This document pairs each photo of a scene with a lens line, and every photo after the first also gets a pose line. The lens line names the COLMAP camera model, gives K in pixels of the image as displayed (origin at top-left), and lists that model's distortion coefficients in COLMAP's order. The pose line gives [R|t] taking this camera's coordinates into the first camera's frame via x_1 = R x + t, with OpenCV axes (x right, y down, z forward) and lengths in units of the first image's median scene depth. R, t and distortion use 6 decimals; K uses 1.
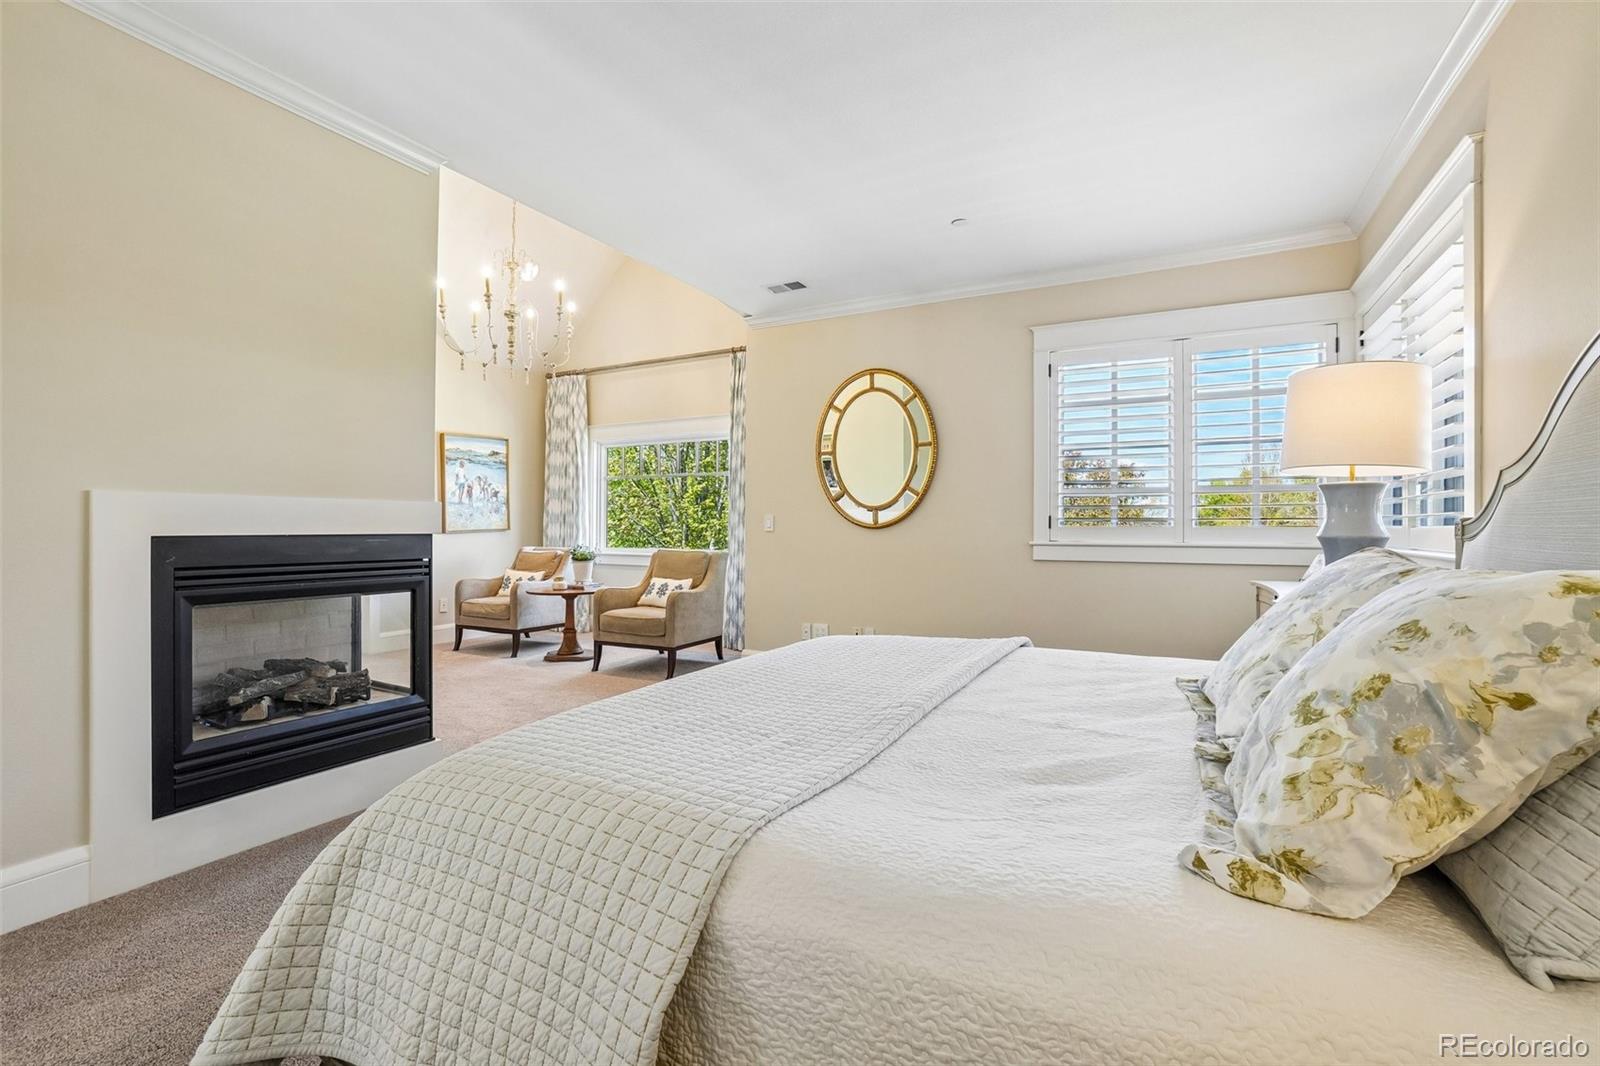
lens RADIAL K [[715.3, 0, 802.8], [0, 715.3, 499.2], [0, 0, 1]] dist [-0.001356, -0.000251]
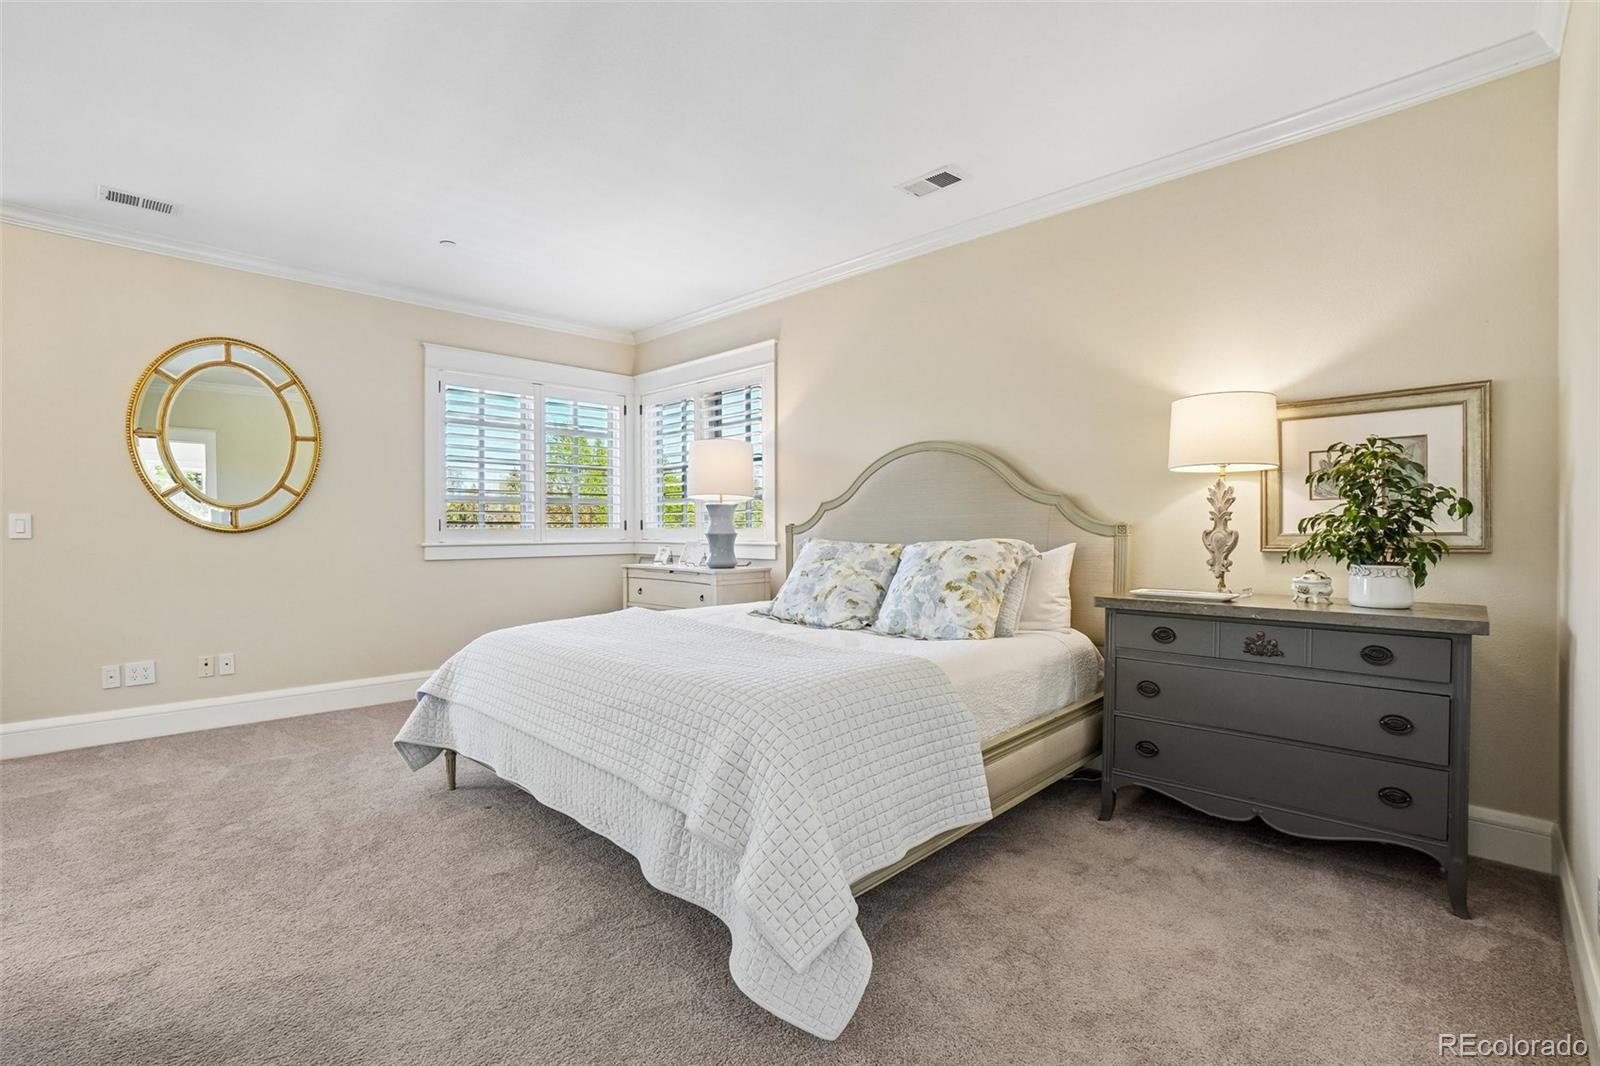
lens RADIAL K [[713.6, 0, 790.0], [0, 713.6, 529.3], [0, 0, 1]] dist [-0.057307, 0.023124]
pose [[0.317560, -0.002837, 0.948234, -0.483148], [-0.033040, 0.999355, 0.014055, 0.005156], [-0.947662, -0.035793, 0.317262, 0.136828]]
